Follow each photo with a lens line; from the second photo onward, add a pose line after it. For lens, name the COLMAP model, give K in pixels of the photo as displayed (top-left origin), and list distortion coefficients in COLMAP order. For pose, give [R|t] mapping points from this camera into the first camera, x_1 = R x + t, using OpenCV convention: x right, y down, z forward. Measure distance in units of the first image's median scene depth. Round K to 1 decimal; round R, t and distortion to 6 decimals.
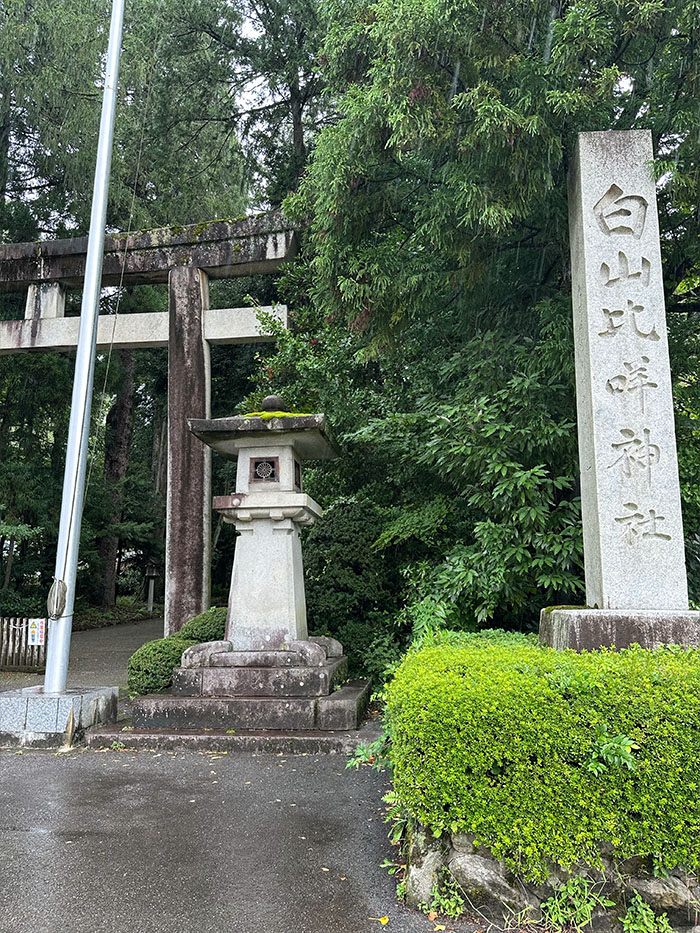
lens RADIAL K [[654.3, 0, 350.0], [0, 654.3, 466.5], [0, 0, 1]] dist [0.095178, -0.118349]
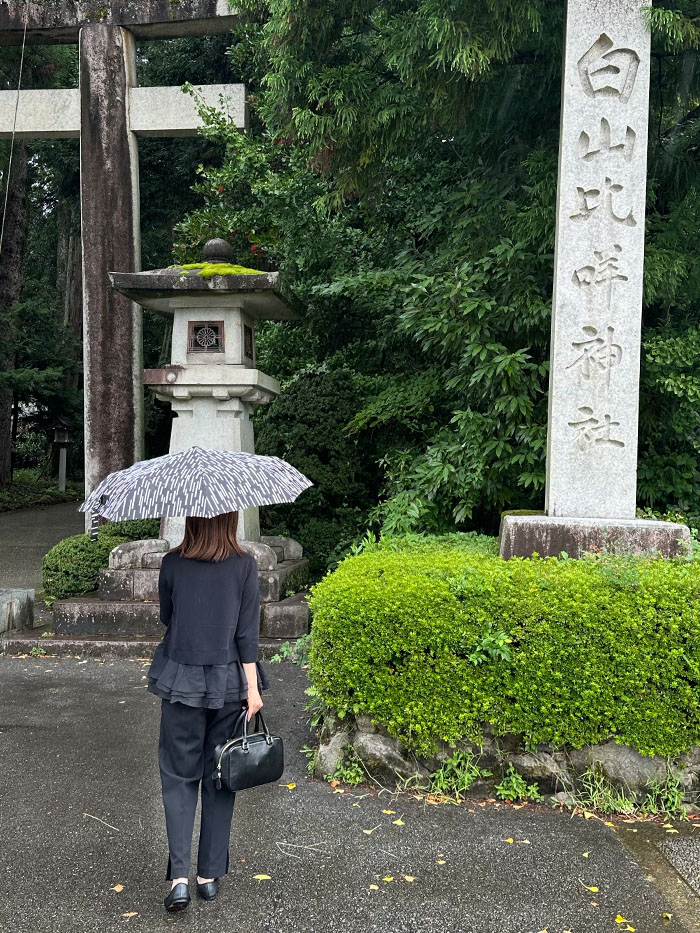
lens RADIAL K [[869.9, 0, 351.4], [0, 869.9, 444.6], [0, 0, 1]] dist [0.174421, -0.352997]
pose [[0.999483, 0.020545, 0.024731, 0.035575], [-0.024015, 0.988493, 0.149345, -0.042092], [-0.021379, -0.149862, 0.988476, -0.139896]]
